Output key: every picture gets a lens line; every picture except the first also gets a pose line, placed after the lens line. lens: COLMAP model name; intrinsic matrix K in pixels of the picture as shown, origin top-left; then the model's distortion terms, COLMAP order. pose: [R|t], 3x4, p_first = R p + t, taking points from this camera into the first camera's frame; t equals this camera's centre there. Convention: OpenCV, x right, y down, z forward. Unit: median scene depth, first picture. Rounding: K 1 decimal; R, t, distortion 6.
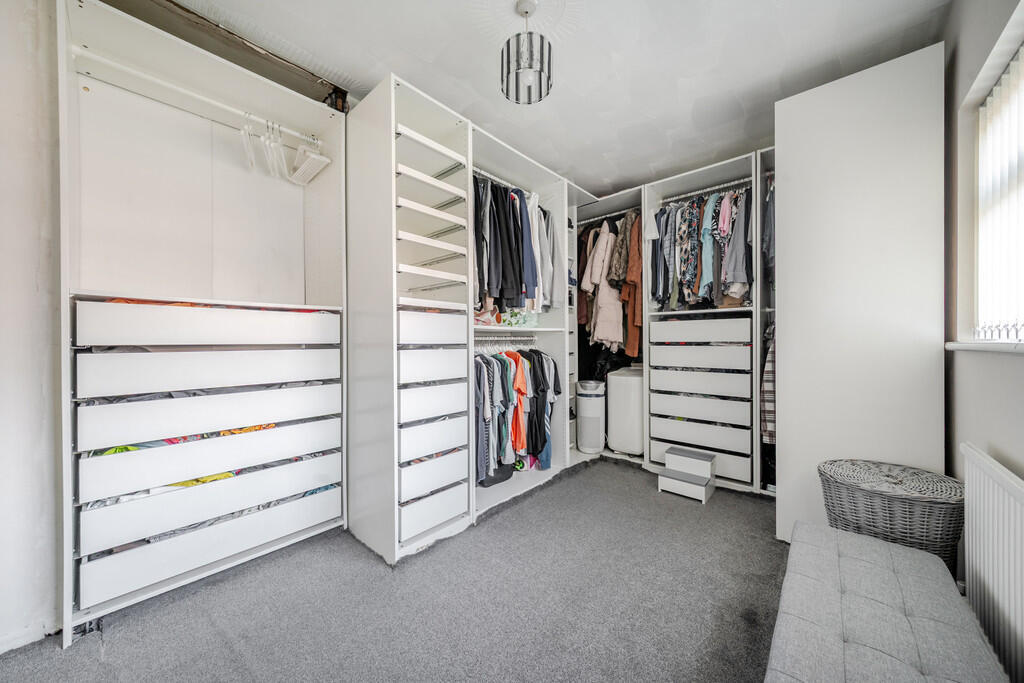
lens RADIAL K [[355.3, 0, 506.5], [0, 355.3, 342.9], [0, 0, 1]] dist [-0.001718, 0.000281]
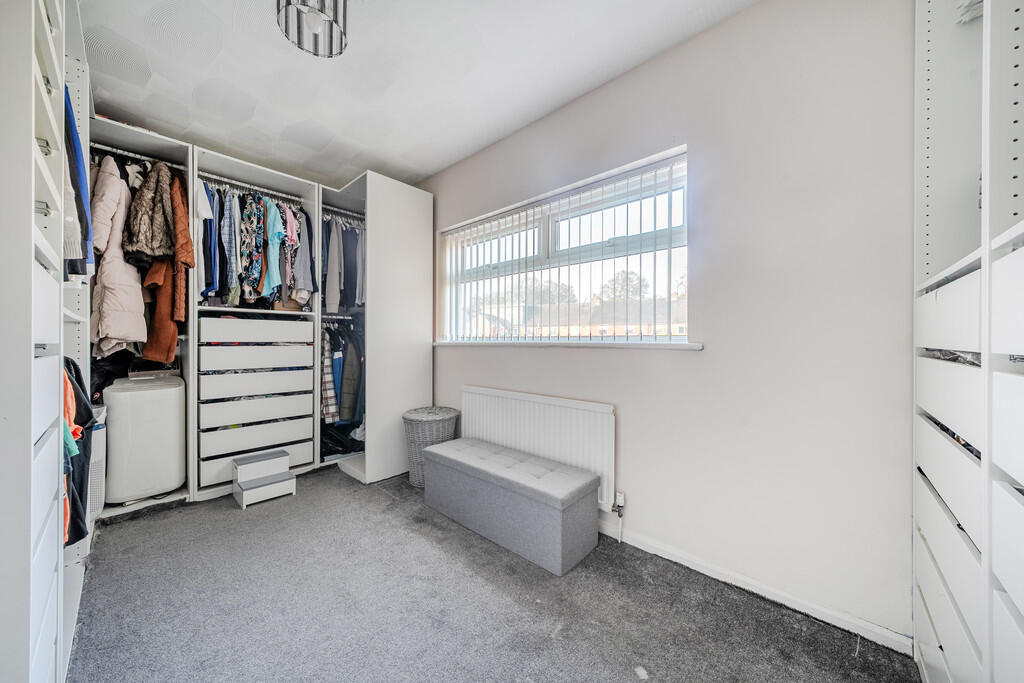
lens RADIAL K [[355.3, 0, 507.7], [0, 355.3, 341.7], [0, 0, 1]] dist [-0.001718, 0.000281]
pose [[-0.001684, 0.002058, 0.999996, -0.438138], [0.004366, 0.999988, -0.002051, 0.001482], [-0.999989, 0.004363, -0.001693, 0.314068]]
